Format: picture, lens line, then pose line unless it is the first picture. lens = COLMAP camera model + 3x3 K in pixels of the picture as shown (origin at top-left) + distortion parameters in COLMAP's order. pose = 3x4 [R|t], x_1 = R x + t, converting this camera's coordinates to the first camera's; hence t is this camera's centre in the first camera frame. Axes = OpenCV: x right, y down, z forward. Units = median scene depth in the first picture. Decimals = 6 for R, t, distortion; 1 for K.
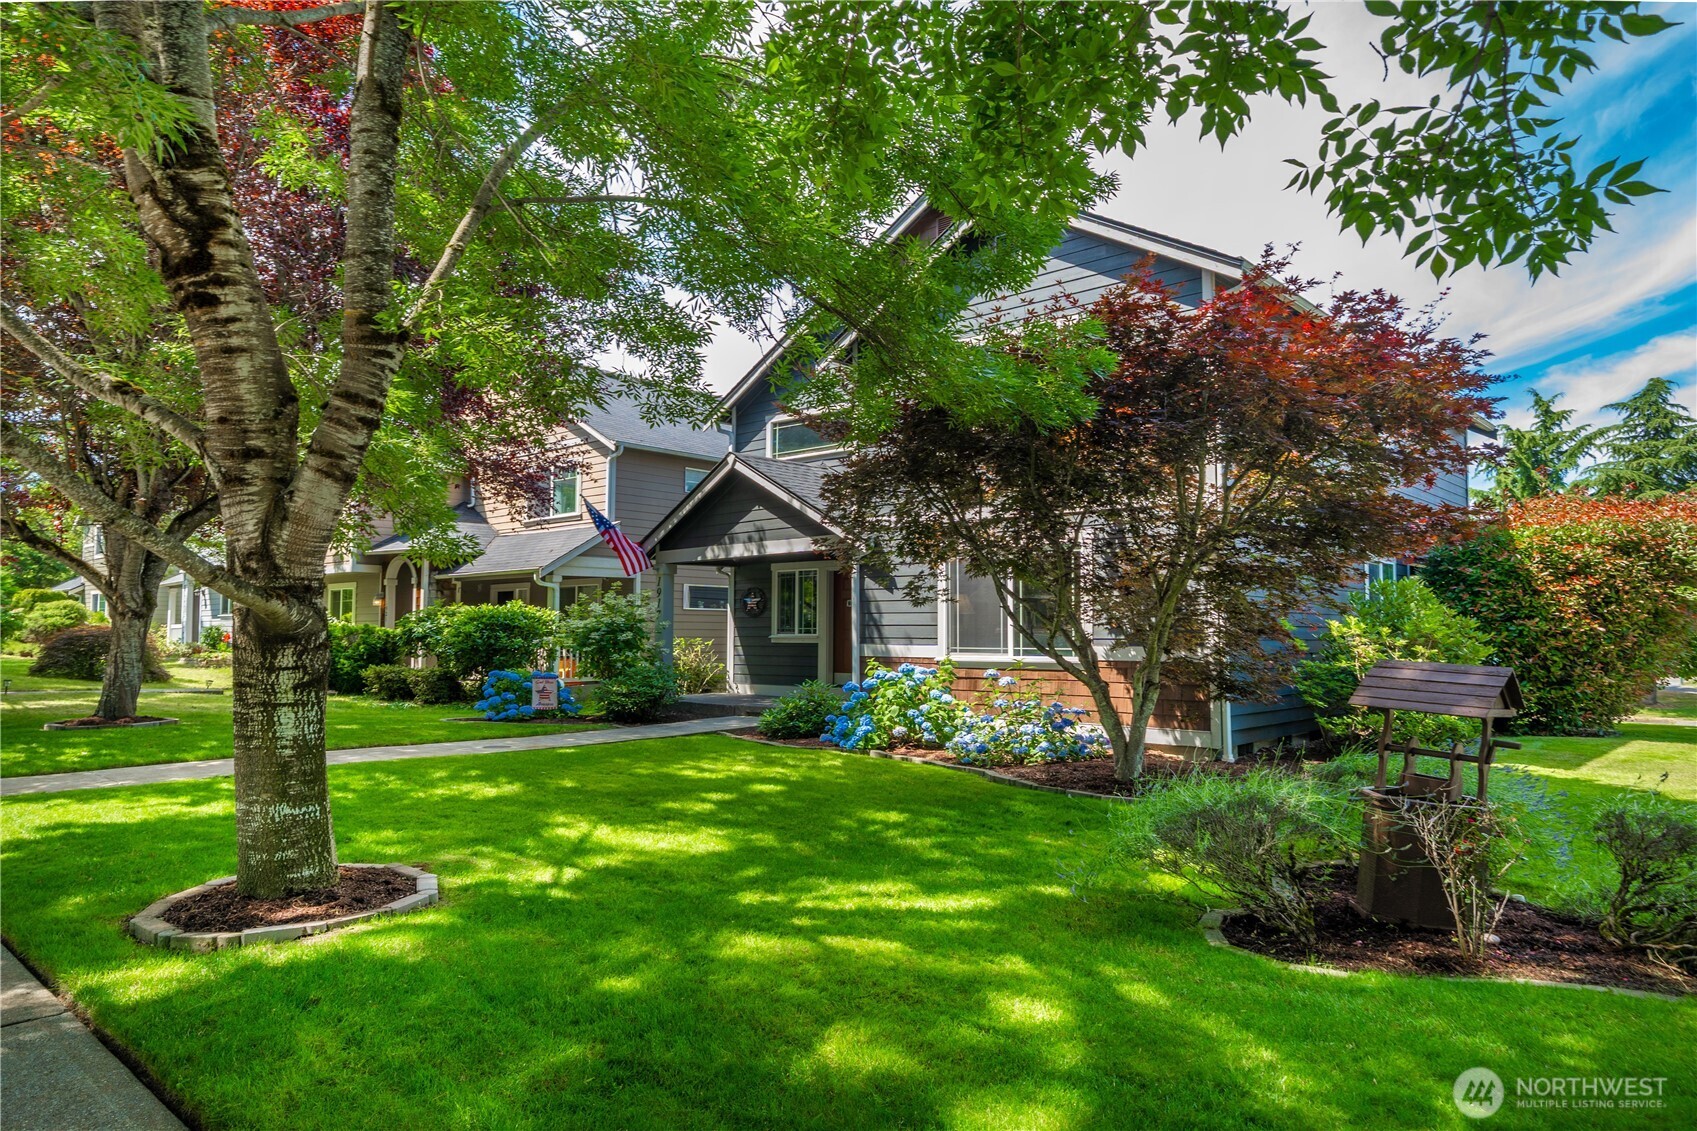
lens RADIAL K [[1161.0, 0, 848.5], [0, 1161.0, 565.5], [0, 0, 1]] dist [-0.000915, 0.000542]
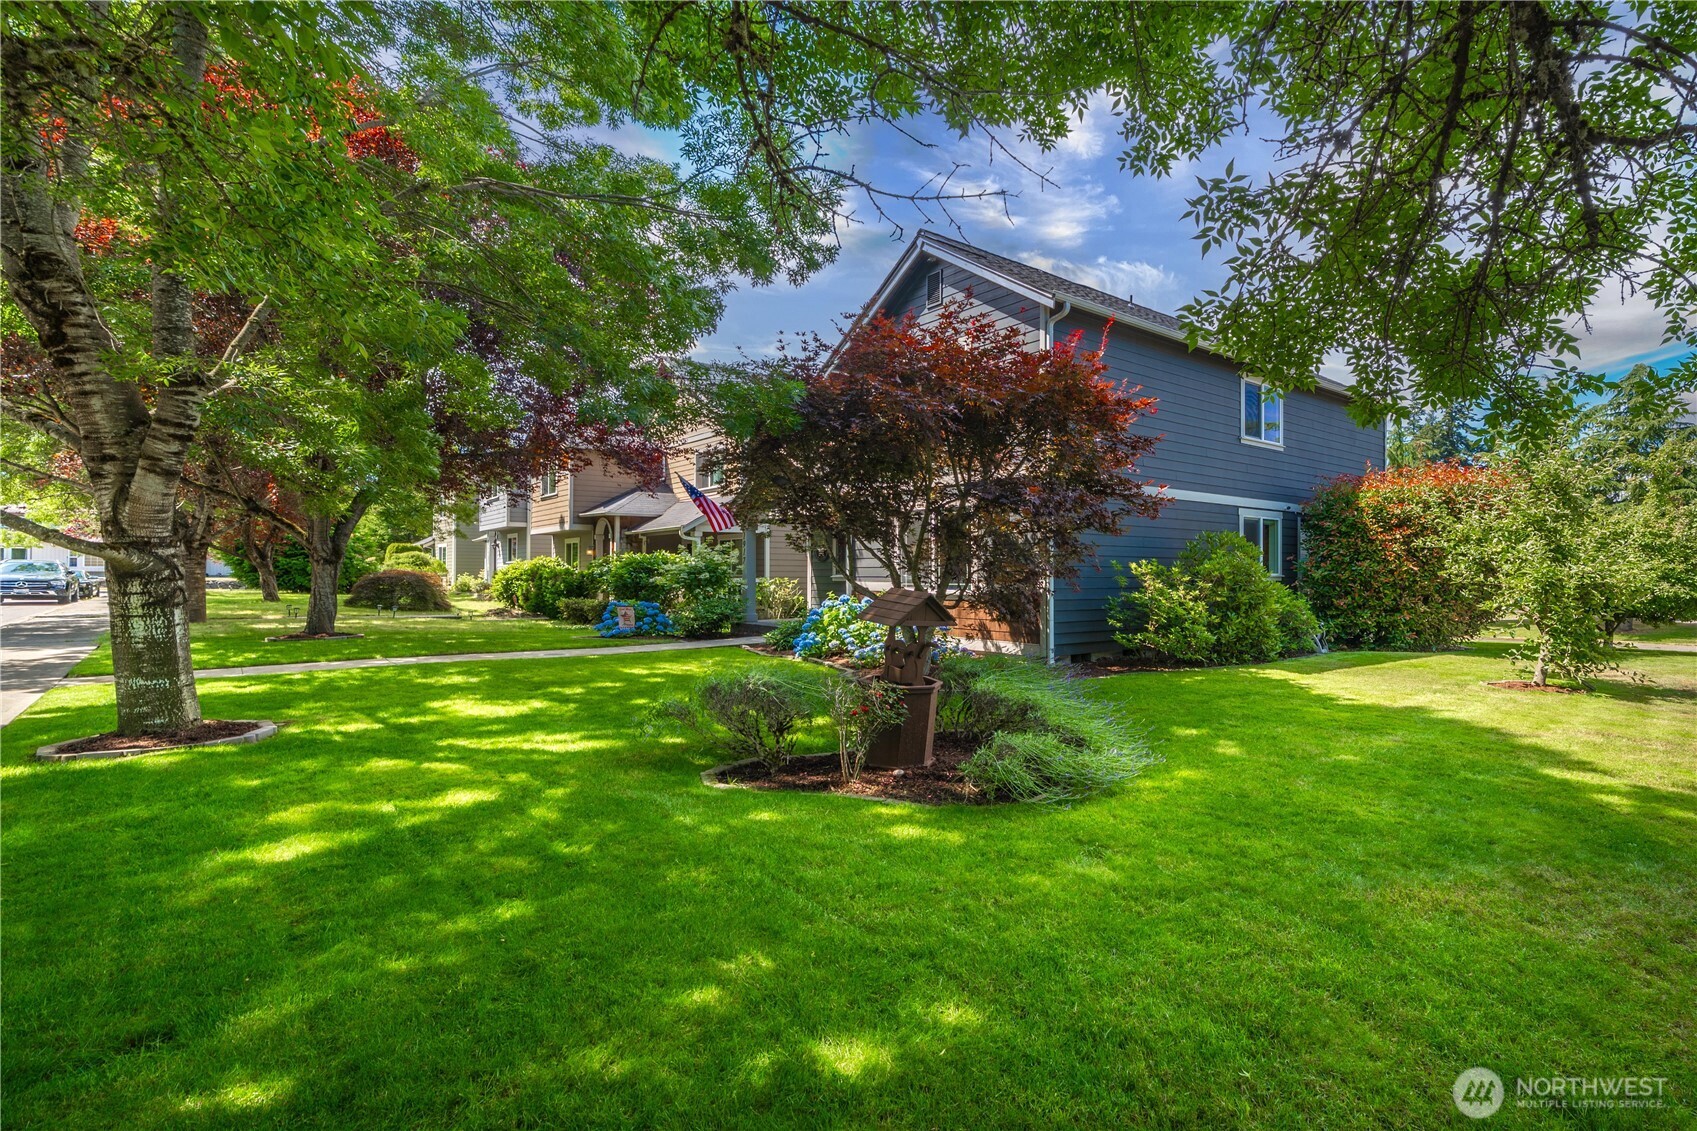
lens RADIAL K [[881.7, 0, 848.5], [0, 881.7, 565.5], [0, 0, 1]] dist [-0.004799, -0.001304]
pose [[0.997542, -0.002949, -0.070011, 0.576351], [0.006345, 0.998811, 0.048341, -0.001605], [0.069785, -0.048666, 0.996374, -0.129985]]
